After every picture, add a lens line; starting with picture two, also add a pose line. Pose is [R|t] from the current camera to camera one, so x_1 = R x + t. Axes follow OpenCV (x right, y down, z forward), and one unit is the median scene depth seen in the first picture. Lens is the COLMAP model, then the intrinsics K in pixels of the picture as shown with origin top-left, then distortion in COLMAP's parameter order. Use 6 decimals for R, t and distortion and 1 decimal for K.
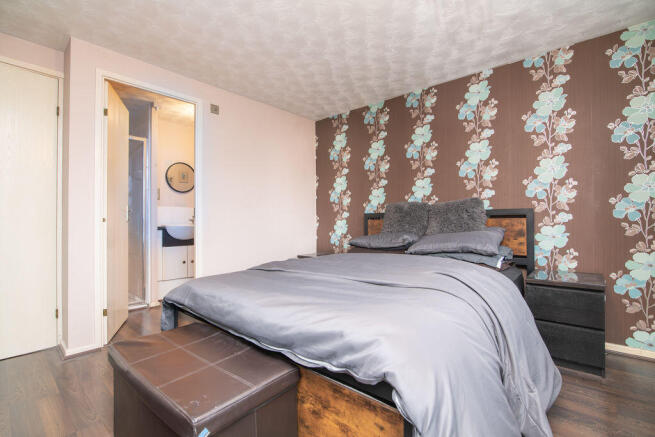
lens RADIAL K [[301.4, 0, 327.4], [0, 301.4, 221.4], [0, 0, 1]] dist [-0.000733, -0.000112]
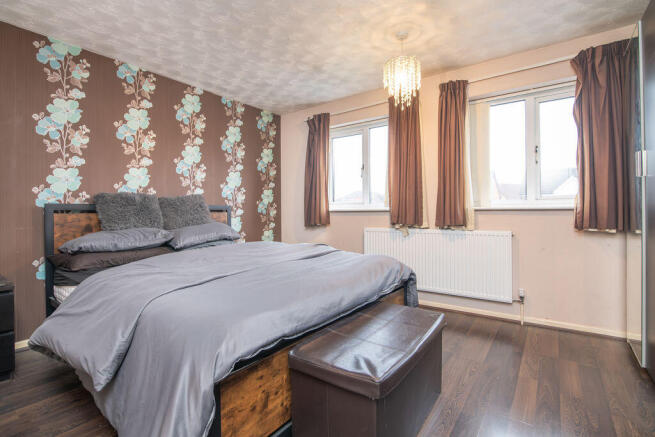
lens RADIAL K [[308.7, 0, 327.5], [0, 308.7, 218.5], [0, 0, 1]] dist [-0.000964, -0.000180]
pose [[-0.065692, -0.017417, 0.997688, -0.701599], [0.004061, 0.999835, 0.017722, -0.004788], [-0.997832, 0.005215, -0.065610, 0.547326]]
